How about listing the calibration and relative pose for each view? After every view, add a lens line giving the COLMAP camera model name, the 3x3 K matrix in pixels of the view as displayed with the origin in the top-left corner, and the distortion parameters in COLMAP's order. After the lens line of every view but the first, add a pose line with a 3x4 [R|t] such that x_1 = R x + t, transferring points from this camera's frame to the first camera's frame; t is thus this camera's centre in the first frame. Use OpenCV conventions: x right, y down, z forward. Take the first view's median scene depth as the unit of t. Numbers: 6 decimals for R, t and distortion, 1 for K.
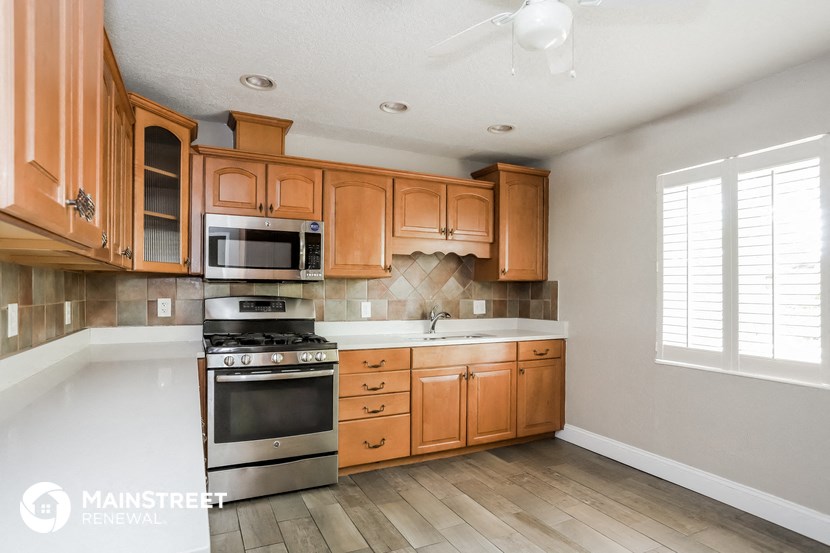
lens RADIAL K [[458.4, 0, 414.2], [0, 458.4, 288.6], [0, 0, 1]] dist [0.001179, 0.000053]
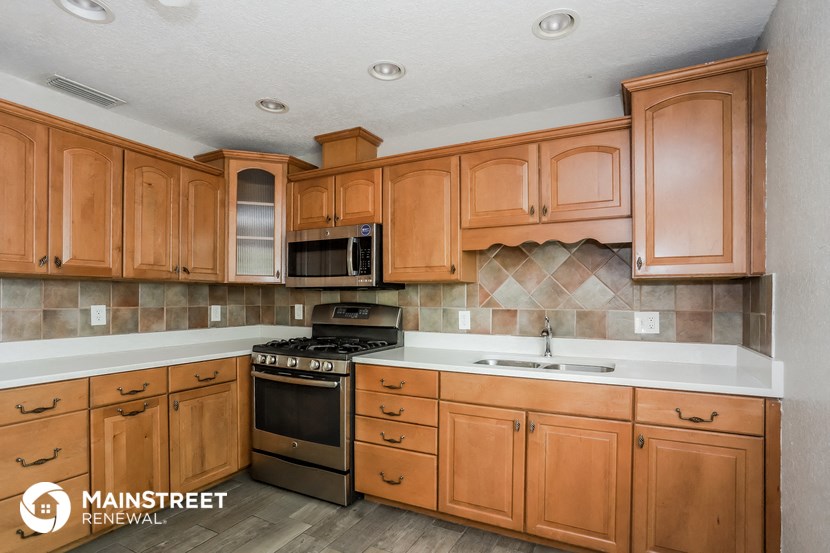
lens RADIAL K [[422.2, 0, 415.2], [0, 422.2, 299.7], [0, 0, 1]] dist [-0.023178, 0.000025]
pose [[0.600967, -0.002087, -0.799271, 0.500110], [0.007329, 0.999969, 0.002900, 0.007044], [0.799240, -0.007601, 0.600964, 0.515413]]
